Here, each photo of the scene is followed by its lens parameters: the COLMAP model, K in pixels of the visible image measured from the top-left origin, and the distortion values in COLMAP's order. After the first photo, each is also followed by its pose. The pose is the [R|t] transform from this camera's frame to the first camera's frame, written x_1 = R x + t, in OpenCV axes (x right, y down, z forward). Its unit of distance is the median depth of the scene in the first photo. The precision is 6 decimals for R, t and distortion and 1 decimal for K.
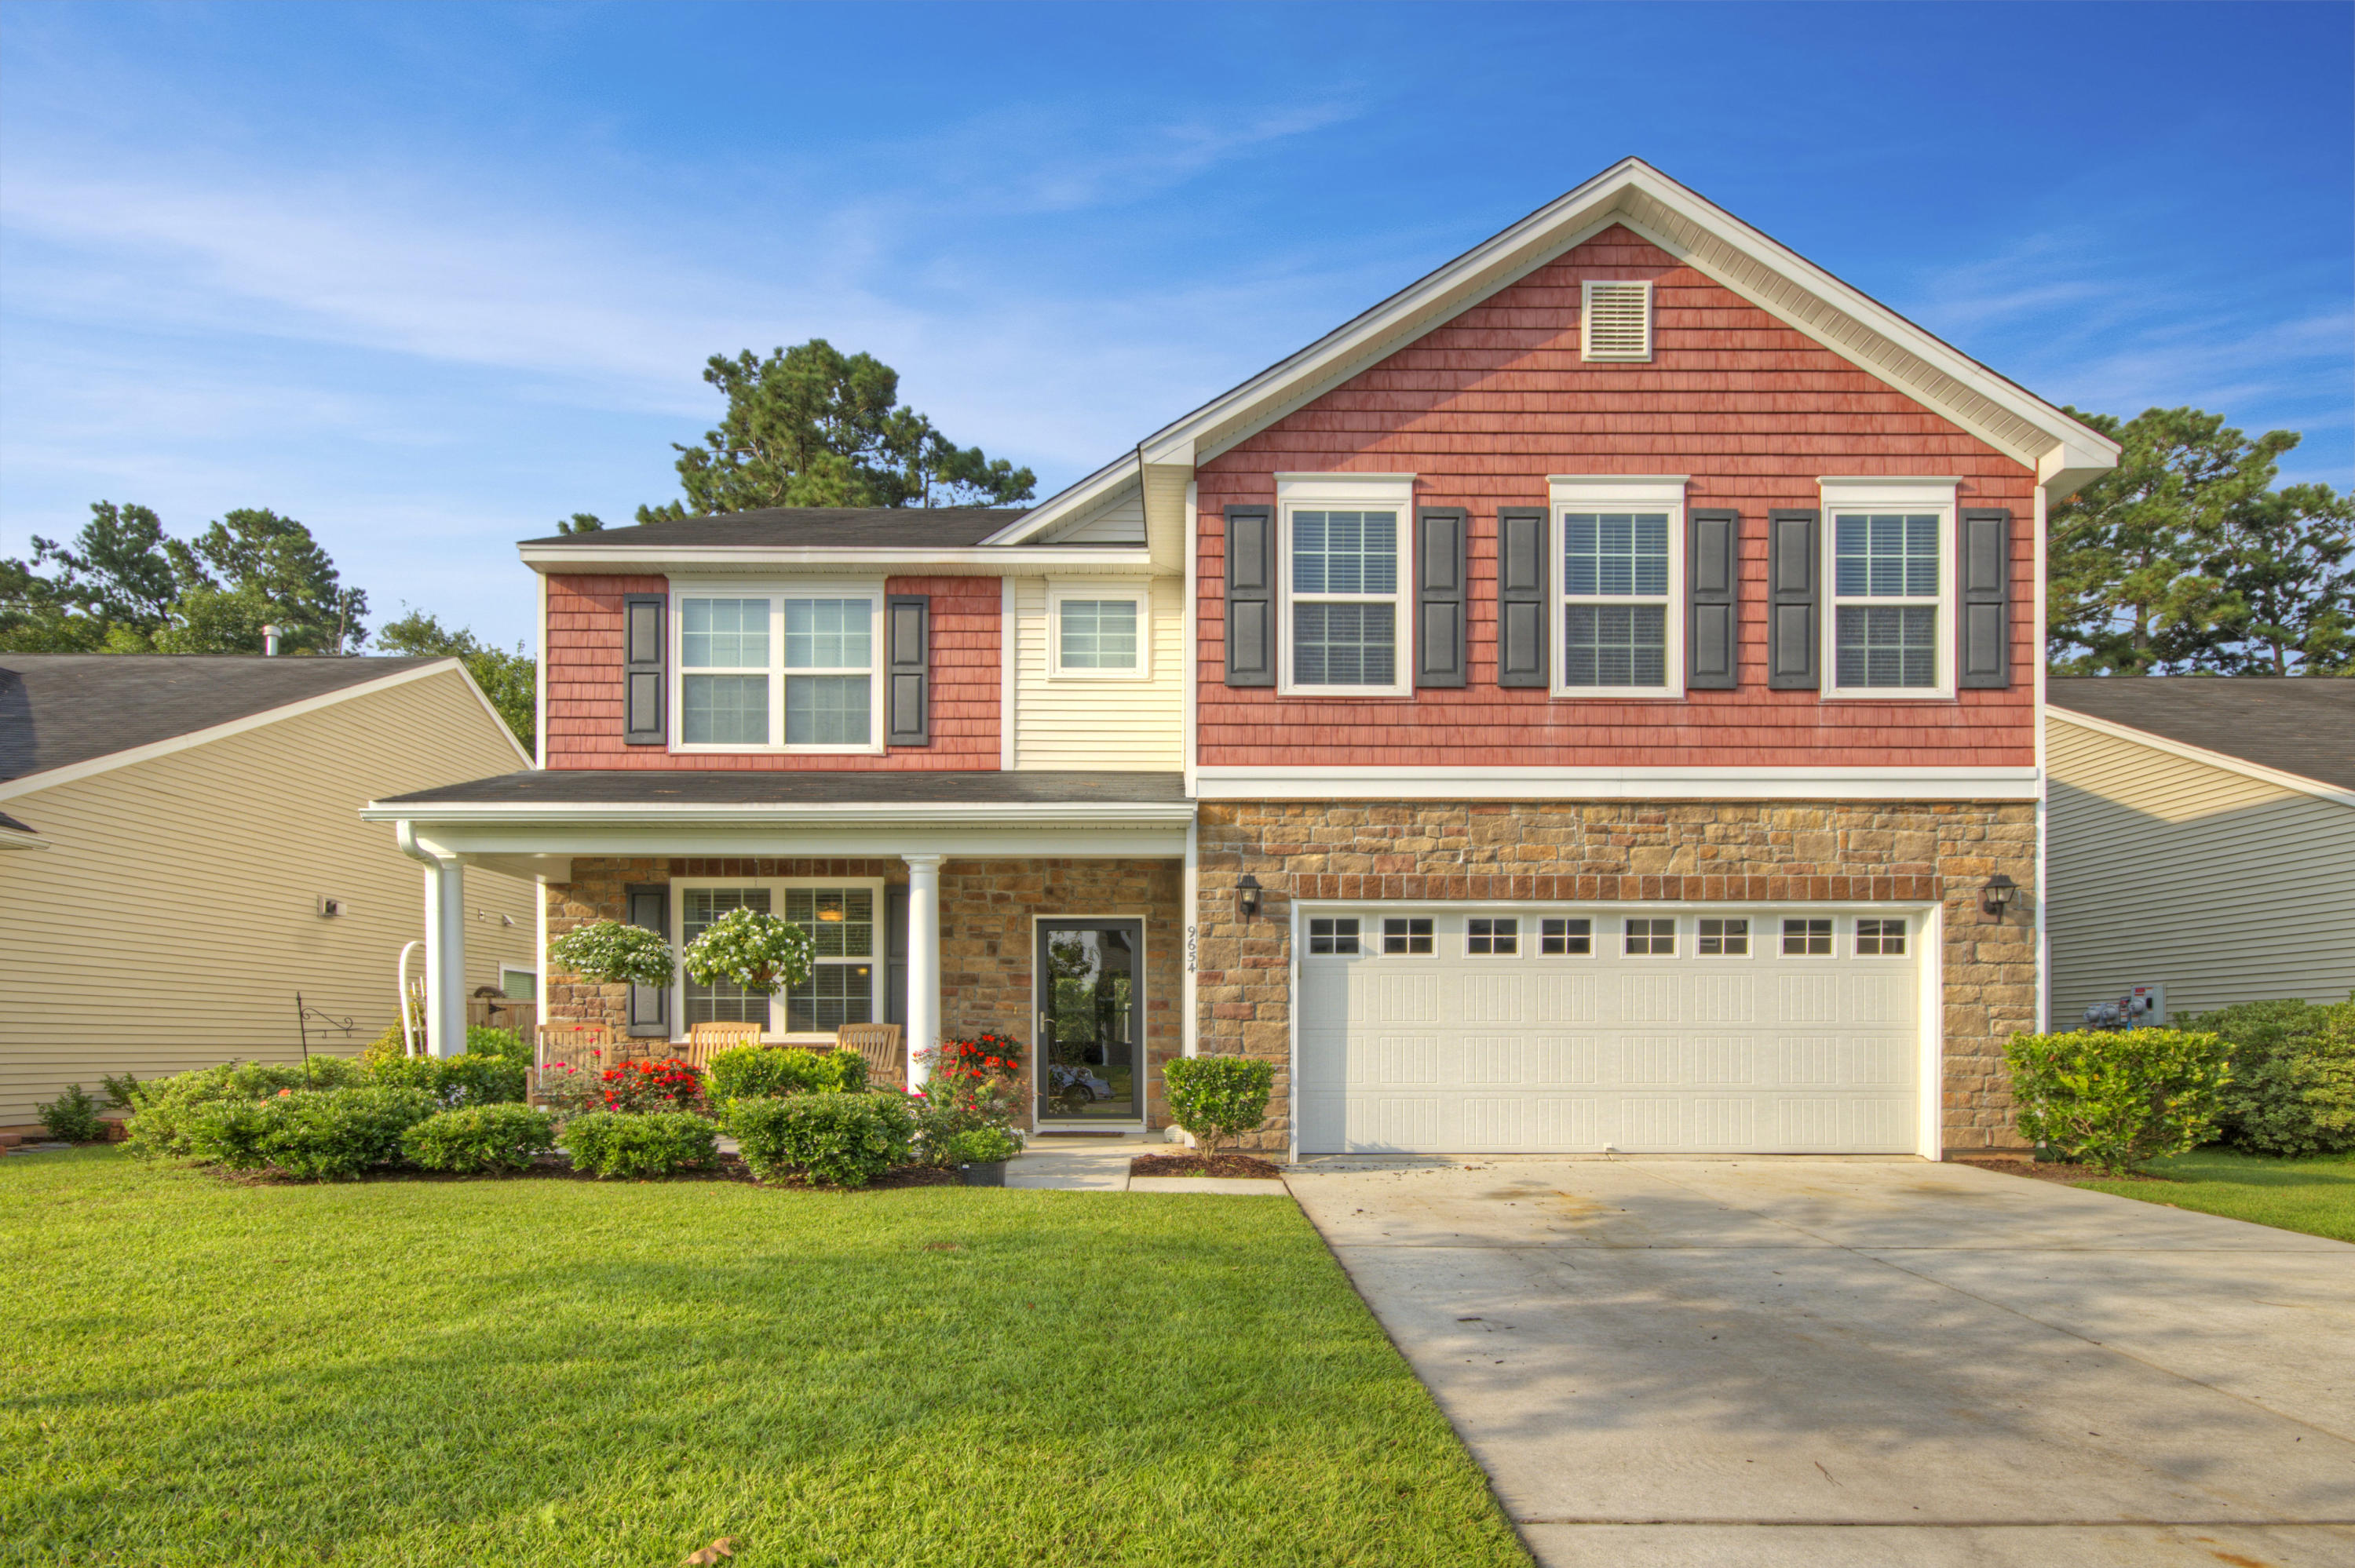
lens RADIAL K [[1218.9, 0, 1177.5], [0, 1218.9, 784.0], [0, 0, 1]] dist [0.004050, 0.001398]
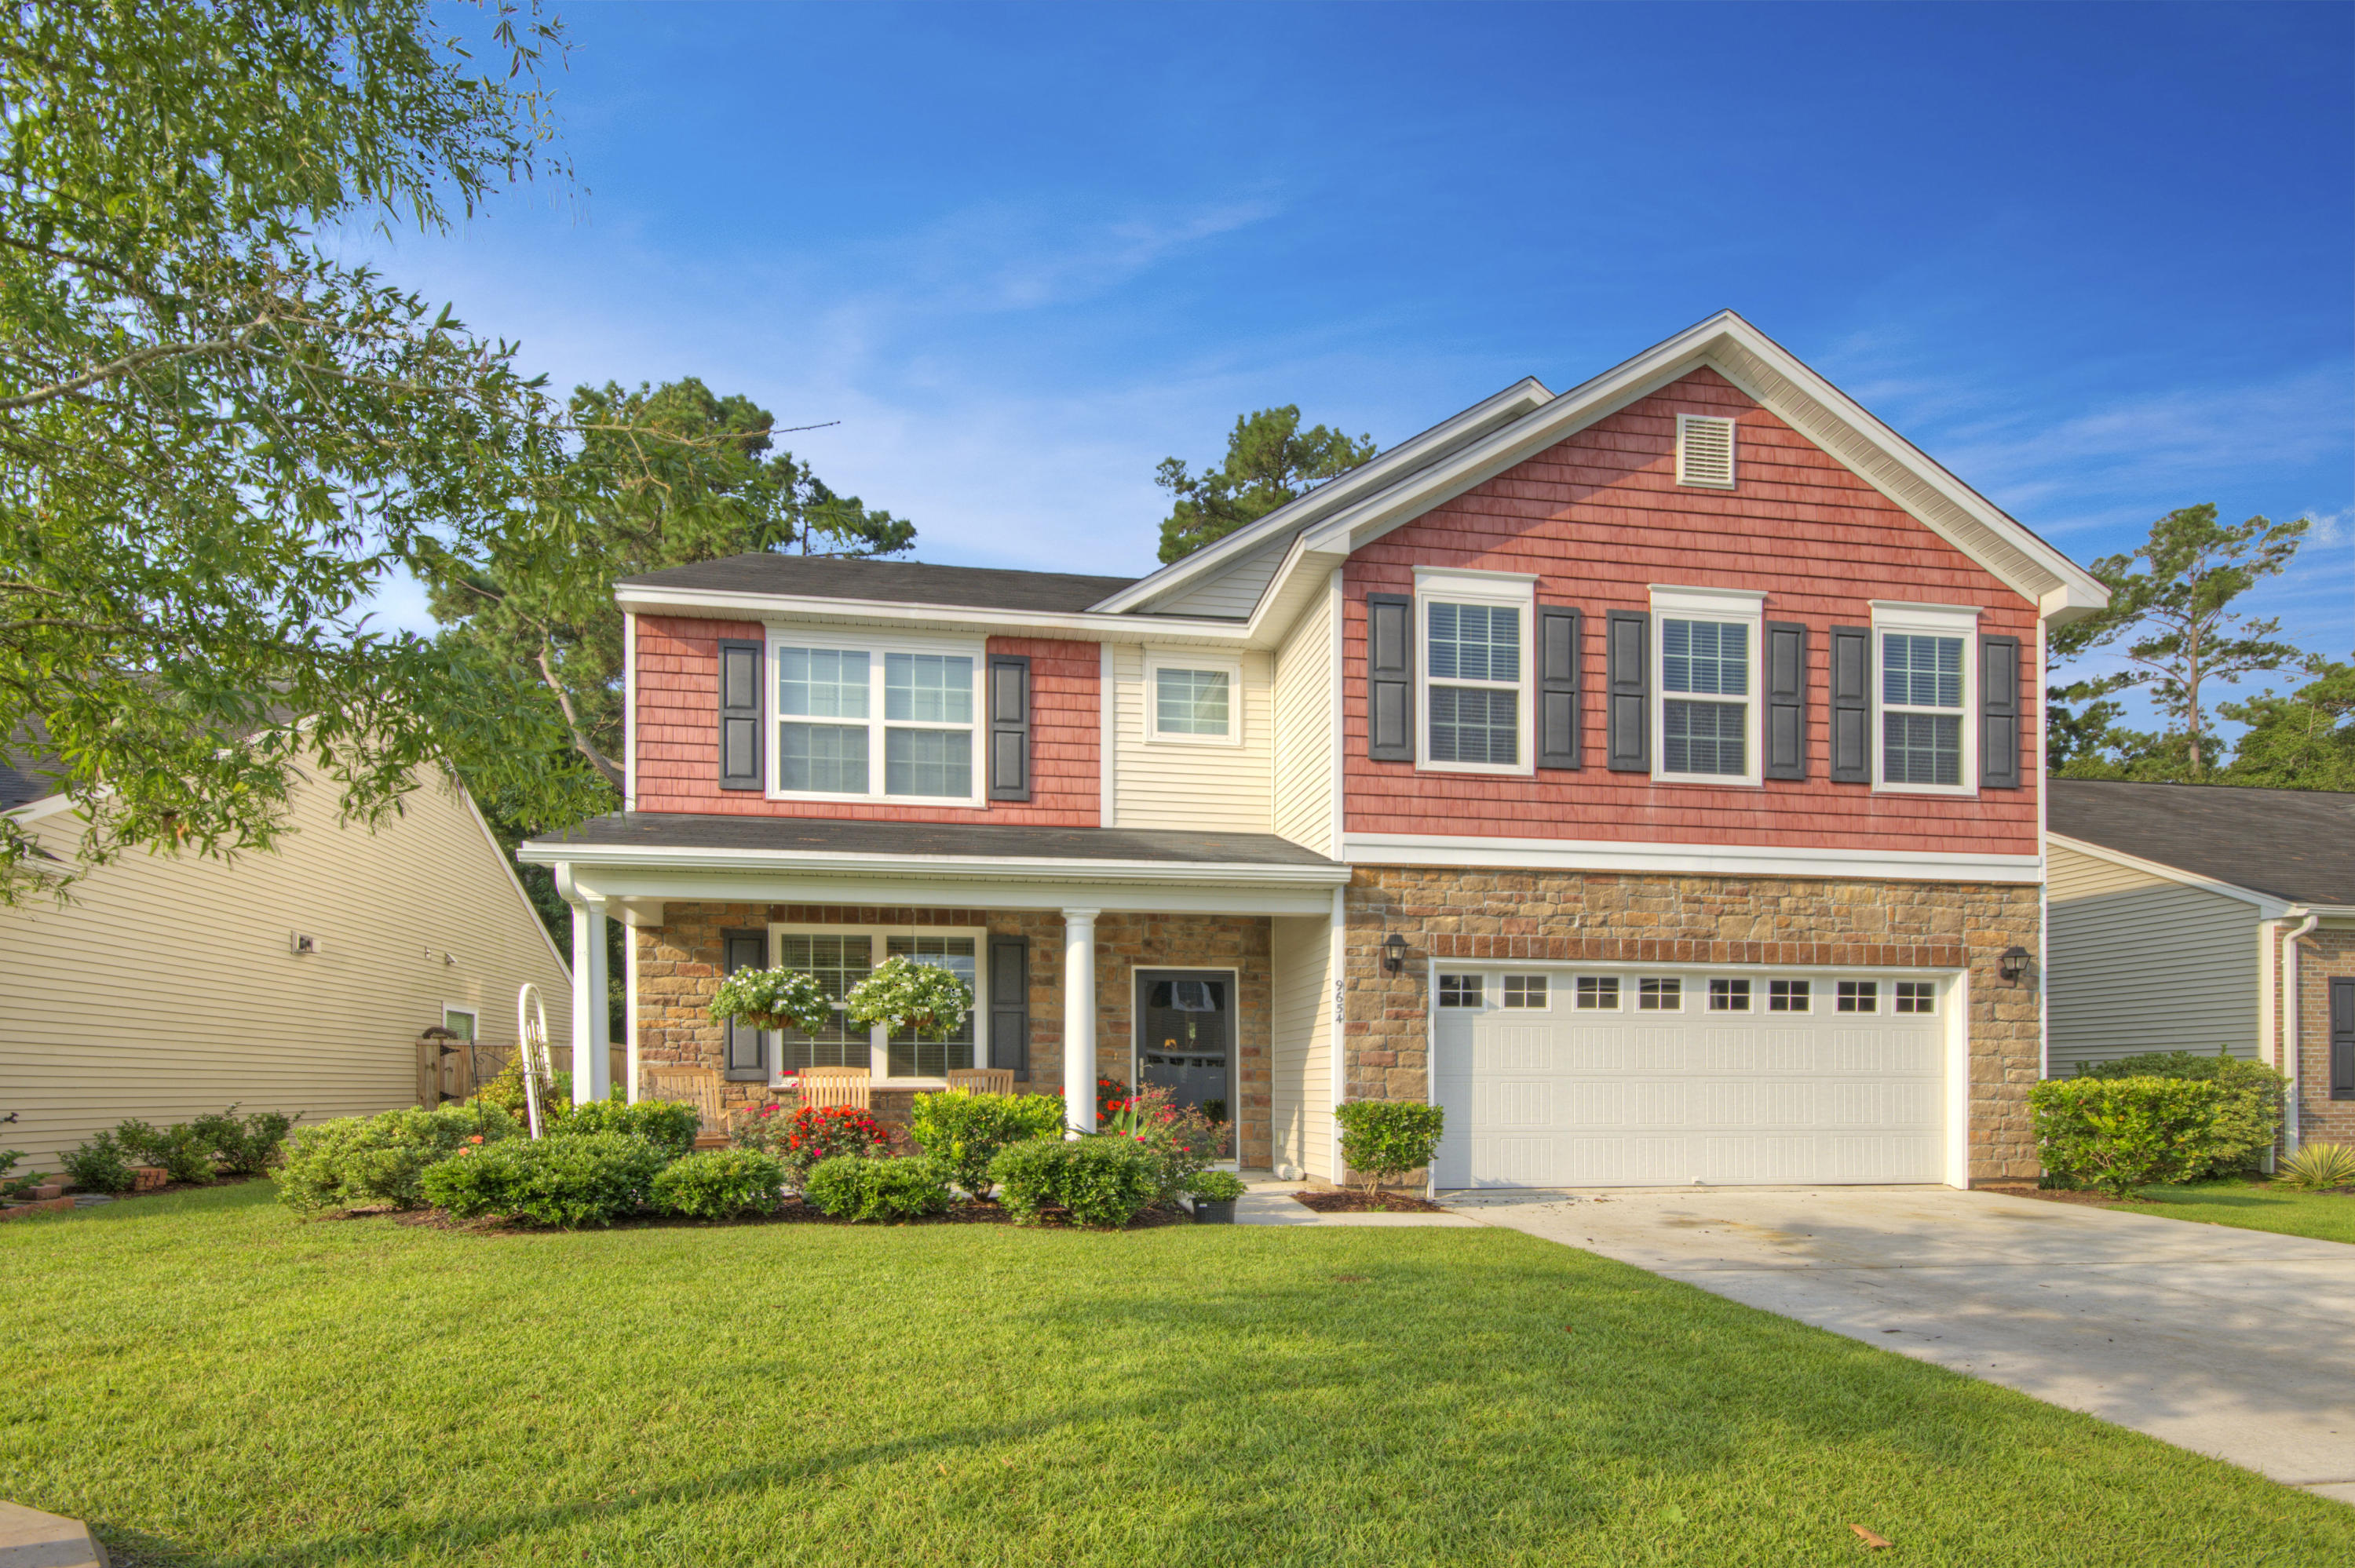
lens RADIAL K [[1165.7, 0, 1176.8], [0, 1165.7, 832.4], [0, 0, 1]] dist [0.004426, 0.000891]
pose [[0.989218, 0.031580, 0.143005, -0.273901], [-0.031172, 0.999501, -0.005092, -0.004618], [-0.143094, 0.000579, 0.989709, -0.003733]]
